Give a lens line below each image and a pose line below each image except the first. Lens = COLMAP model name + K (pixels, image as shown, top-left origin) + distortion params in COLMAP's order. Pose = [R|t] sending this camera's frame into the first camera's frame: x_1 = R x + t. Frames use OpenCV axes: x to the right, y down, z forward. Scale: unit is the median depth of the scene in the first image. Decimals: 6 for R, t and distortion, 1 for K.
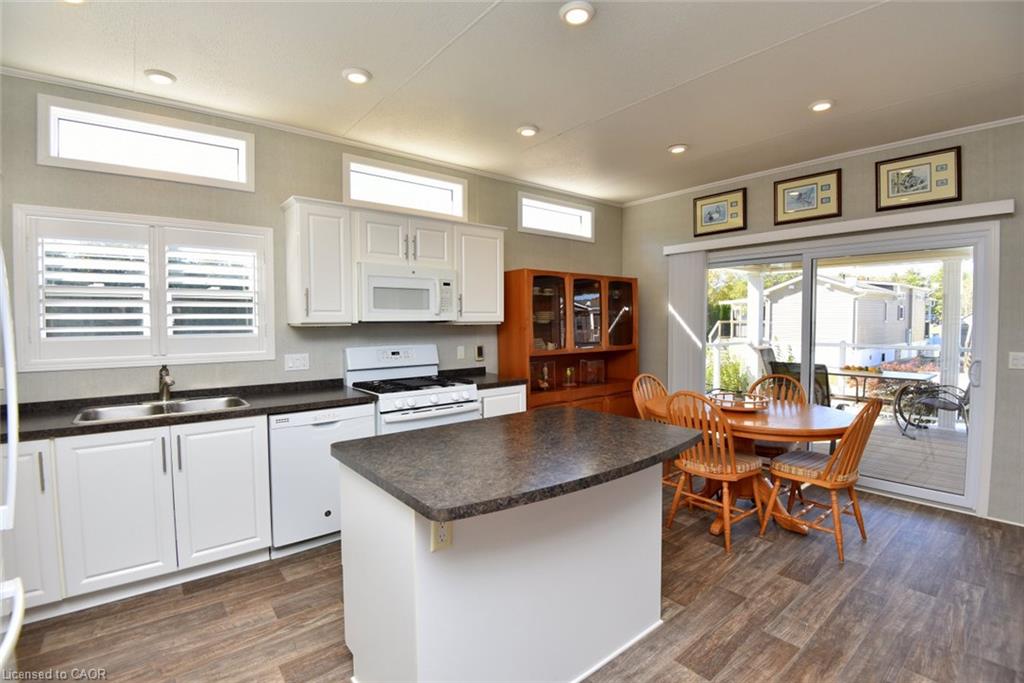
lens RADIAL K [[470.5, 0, 516.4], [0, 470.5, 338.8], [0, 0, 1]] dist [-0.015985, -0.020330]
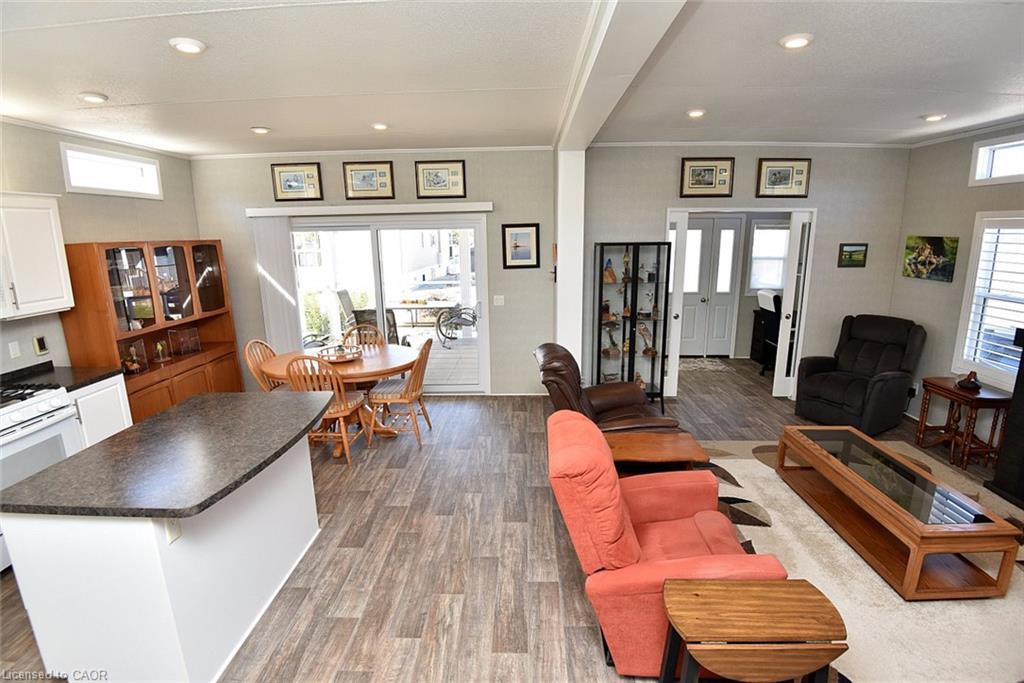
lens RADIAL K [[479.2, 0, 515.5], [0, 479.2, 339.8], [0, 0, 1]] dist [-0.010529, -0.024678]
pose [[0.650401, -0.165119, 0.741427, -0.164144], [0.043345, 0.982565, 0.180797, -0.109460], [-0.758353, -0.085454, 0.646219, -0.190093]]
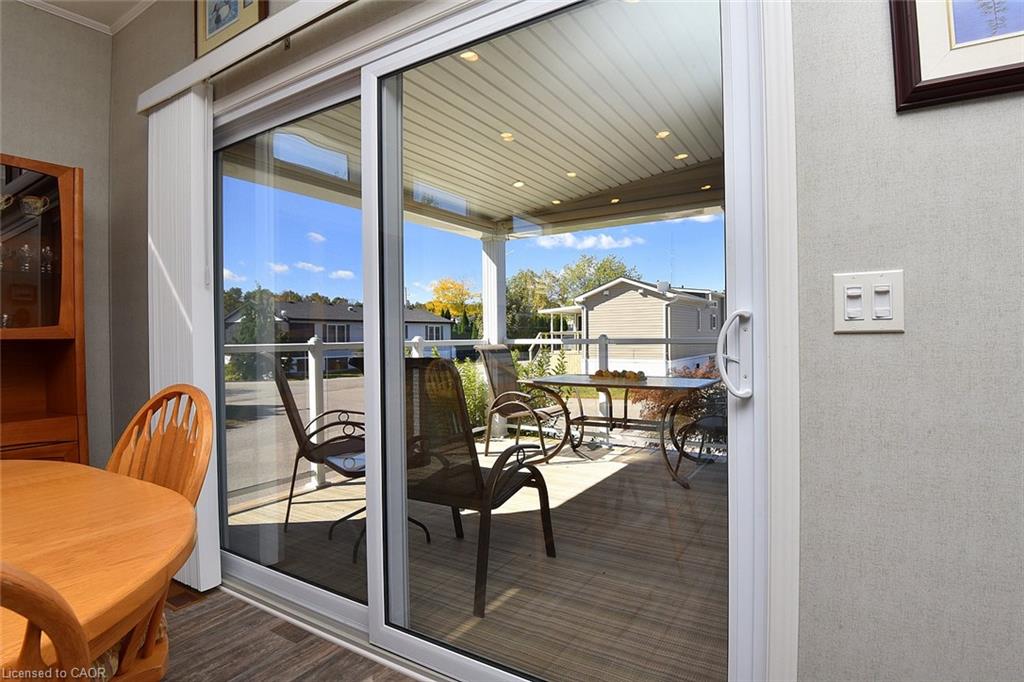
lens RADIAL K [[517.8, 0, 532.4], [0, 517.8, 341.0], [0, 0, 1]] dist [-0.000521, -0.029772]
pose [[0.941591, -0.010861, 0.336583, 0.694664], [0.022783, 0.999244, -0.031491, 0.067126], [-0.335987, 0.037320, 0.941127, 0.650212]]
